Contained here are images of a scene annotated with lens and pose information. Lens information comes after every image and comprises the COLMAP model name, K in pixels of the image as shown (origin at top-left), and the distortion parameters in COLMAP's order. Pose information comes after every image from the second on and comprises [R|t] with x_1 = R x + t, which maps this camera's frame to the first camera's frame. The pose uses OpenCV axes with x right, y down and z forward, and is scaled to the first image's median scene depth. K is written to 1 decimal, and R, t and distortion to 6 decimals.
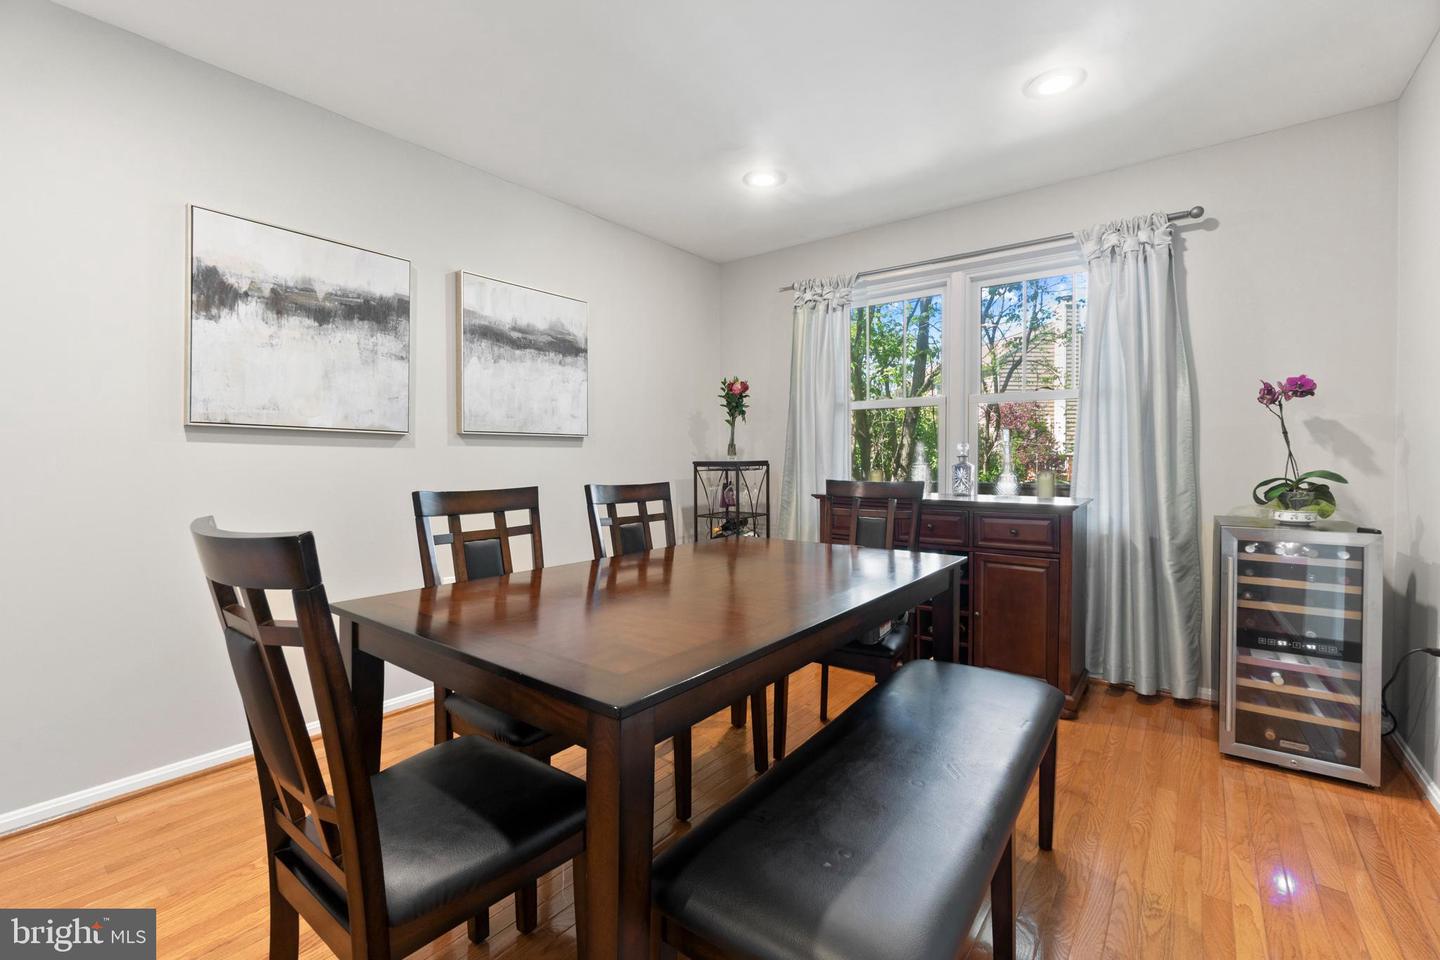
lens RADIAL K [[619.7, 0, 707.3], [0, 619.7, 465.9], [0, 0, 1]] dist [-0.000405, -0.000249]
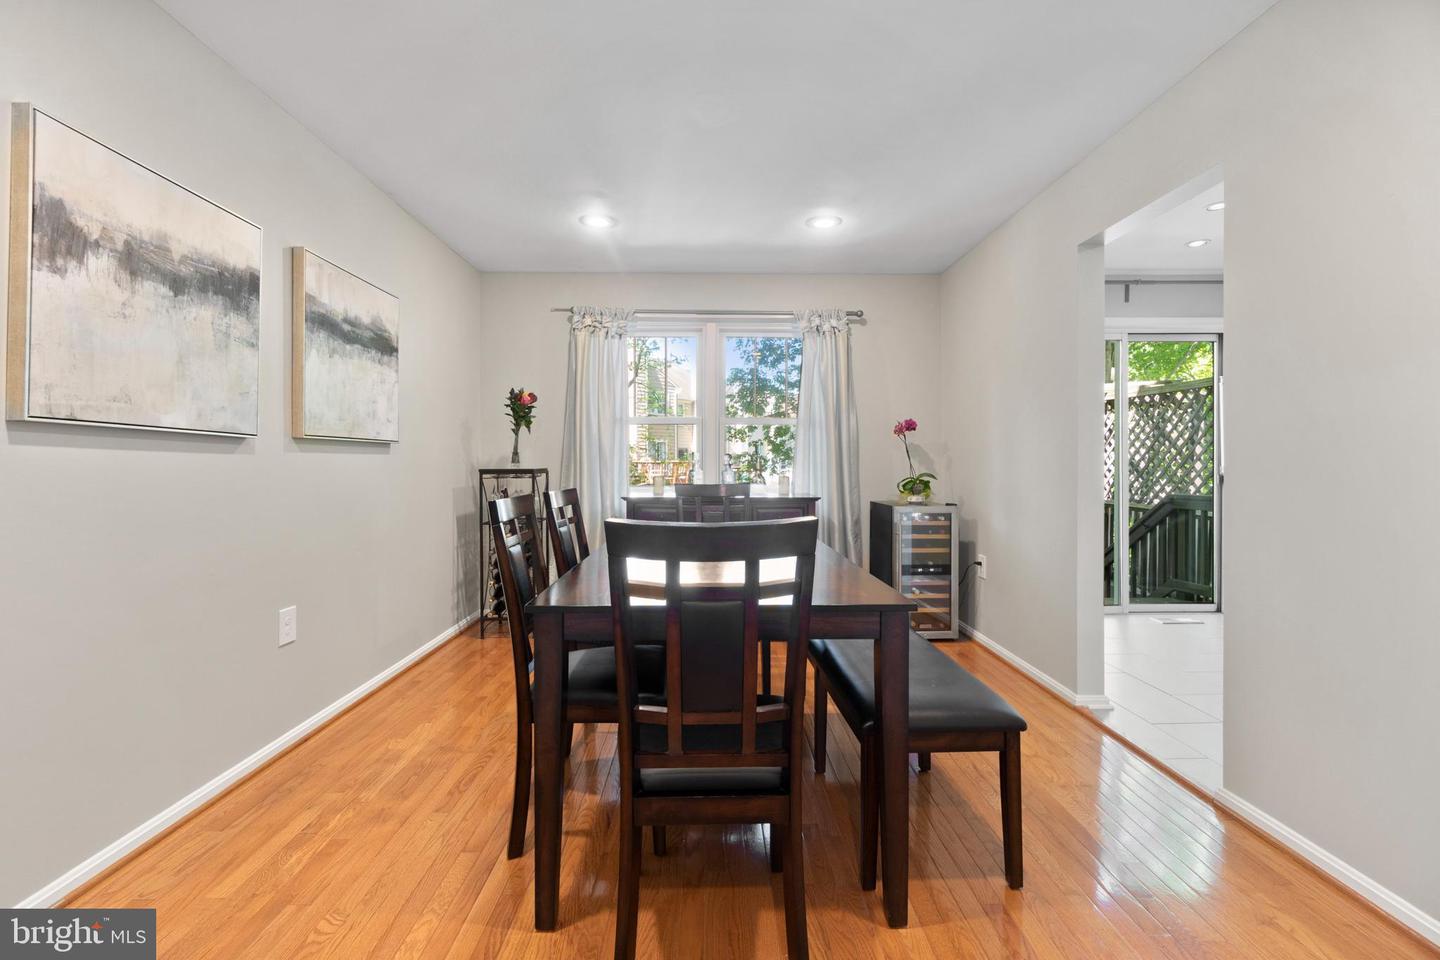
lens RADIAL K [[619.7, 0, 707.3], [0, 619.7, 465.9], [0, 0, 1]] dist [-0.000405, -0.000249]
pose [[0.783595, -0.001073, 0.621271, -0.541274], [0.007370, 0.999944, -0.007568, -0.003428], [-0.621228, 0.010509, 0.783559, -0.014998]]
